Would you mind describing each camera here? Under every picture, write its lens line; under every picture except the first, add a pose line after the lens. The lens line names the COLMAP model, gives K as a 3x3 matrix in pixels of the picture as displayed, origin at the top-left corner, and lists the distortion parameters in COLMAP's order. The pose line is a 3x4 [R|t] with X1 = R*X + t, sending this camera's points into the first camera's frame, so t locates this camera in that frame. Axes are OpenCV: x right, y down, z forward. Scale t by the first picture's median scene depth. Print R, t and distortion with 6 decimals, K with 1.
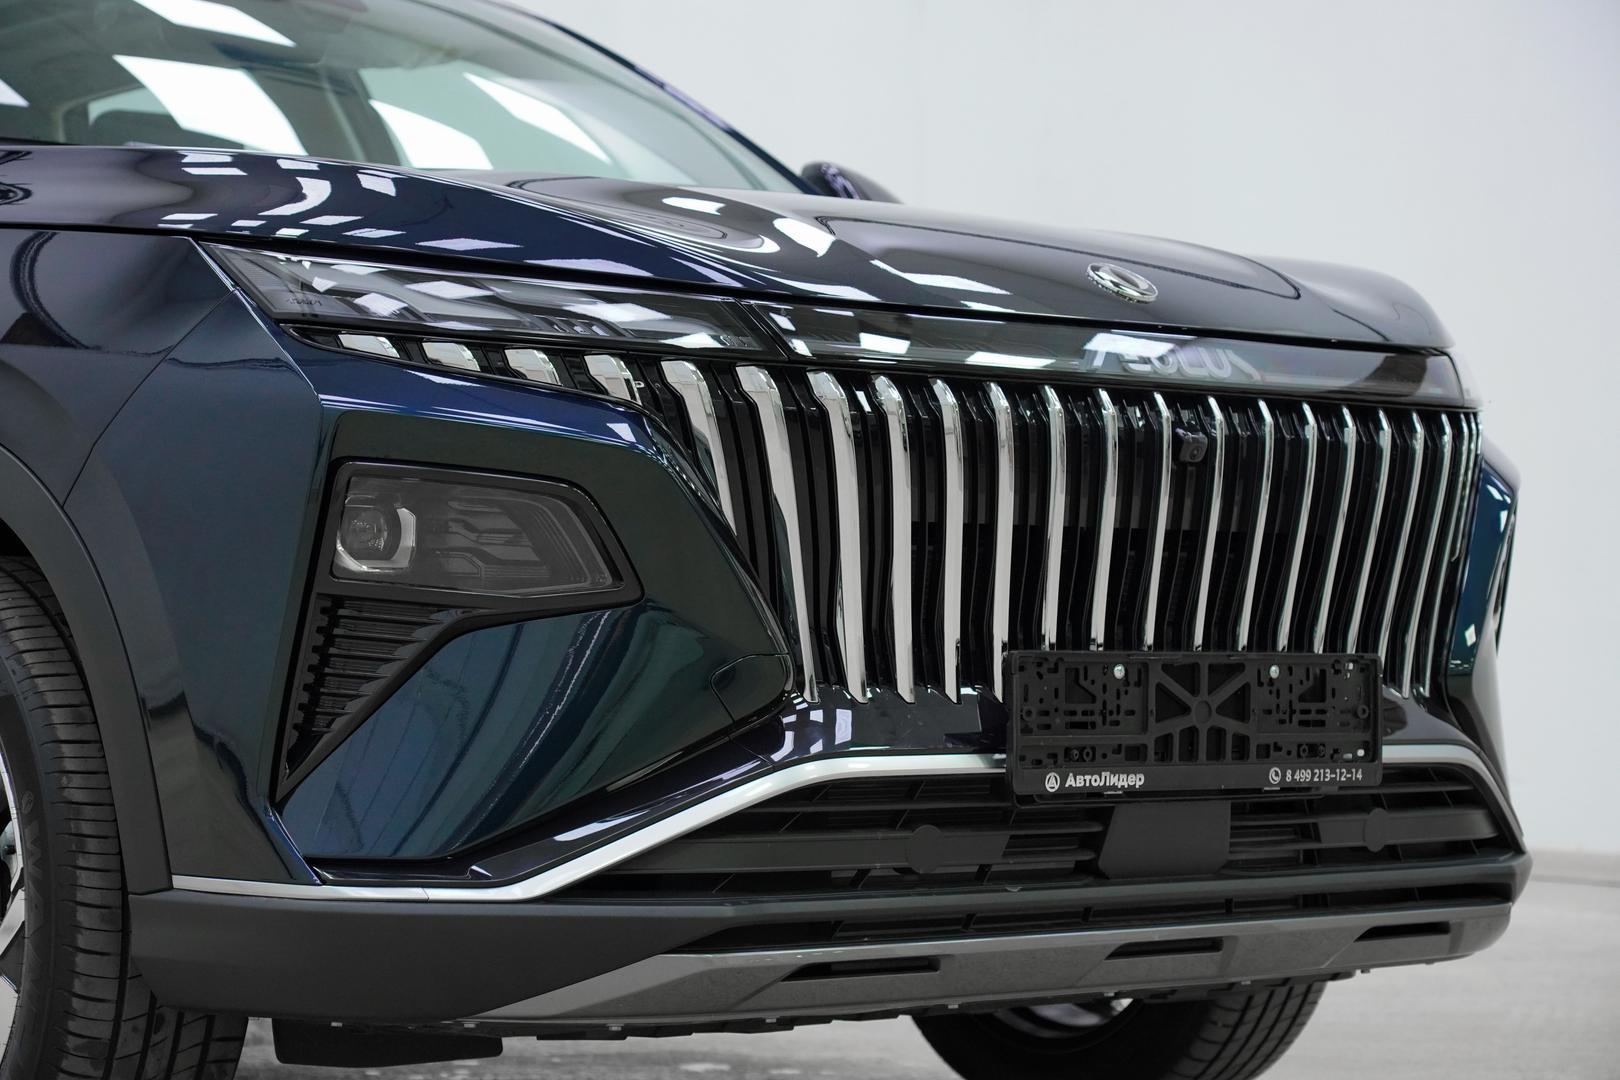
lens RADIAL K [[3778.8, 0, 747.6], [0, 3778.8, 540.0], [0, 0, 1]] dist [0.042954, 0.201323]
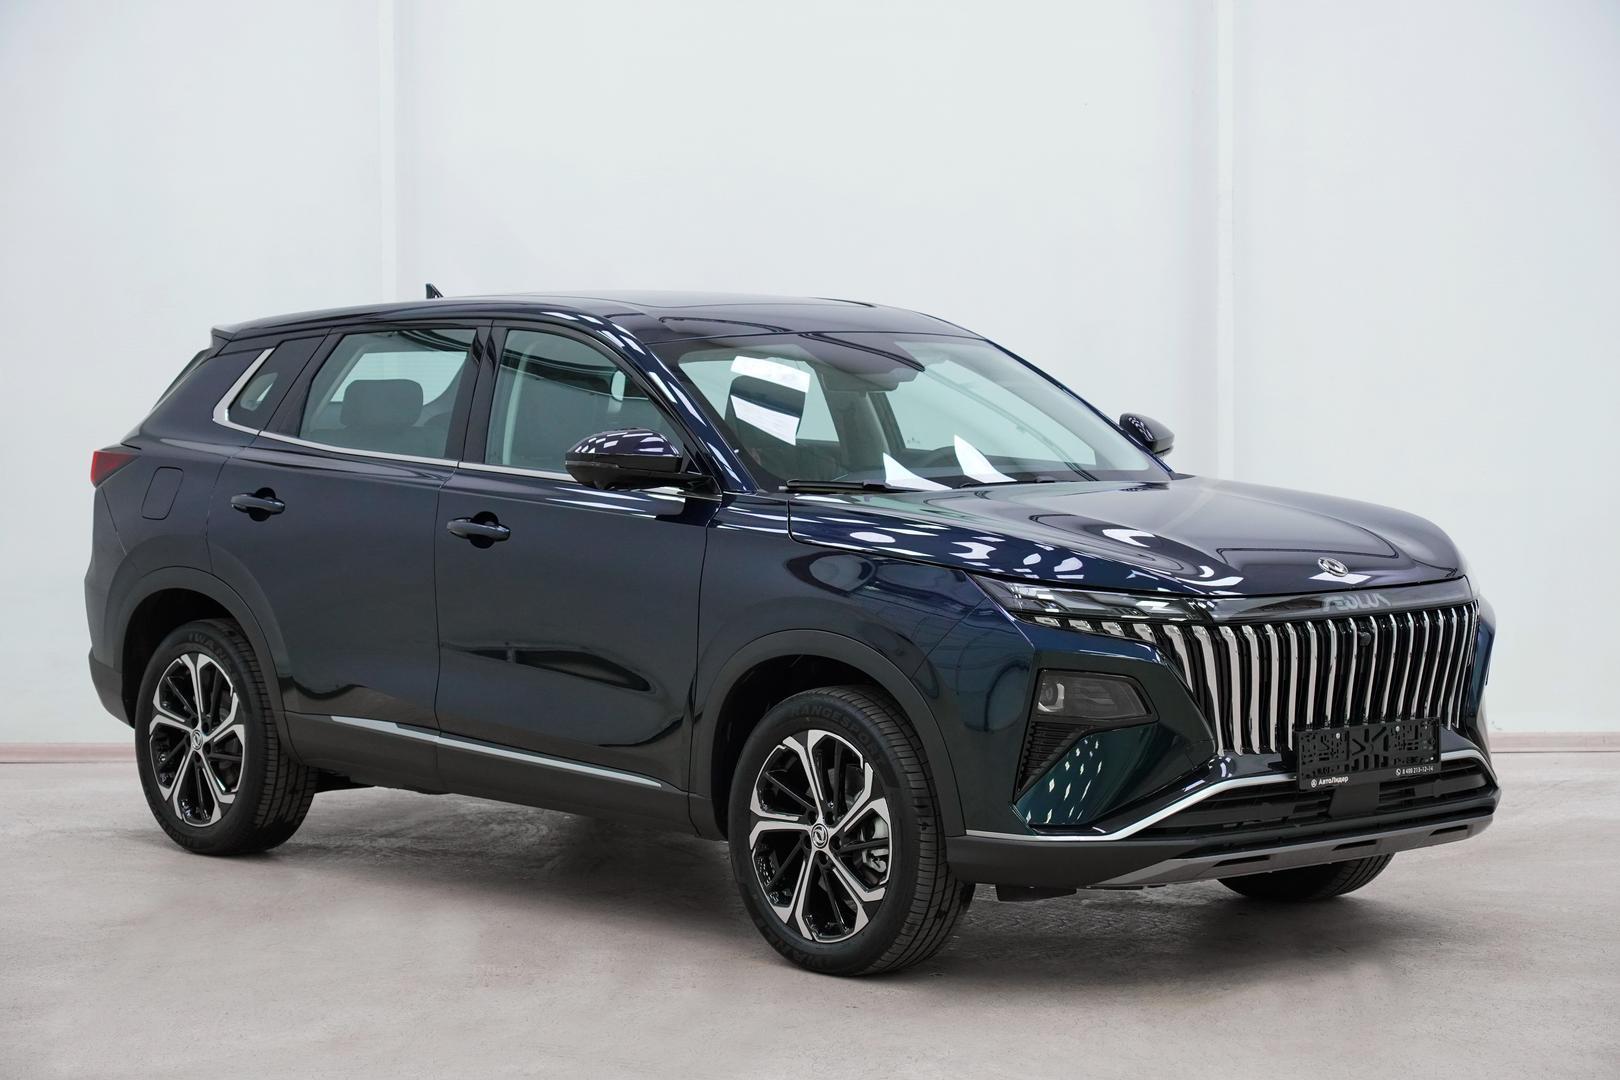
lens RADIAL K [[3778.8, 0, 747.6], [0, 3778.8, 540.0], [0, 0, 1]] dist [0.042954, 0.201323]
pose [[0.999561, -0.019942, 0.021896, -0.335877], [0.018286, 0.997136, 0.073388, -0.279179], [-0.023297, -0.072955, 0.997063, -1.428012]]
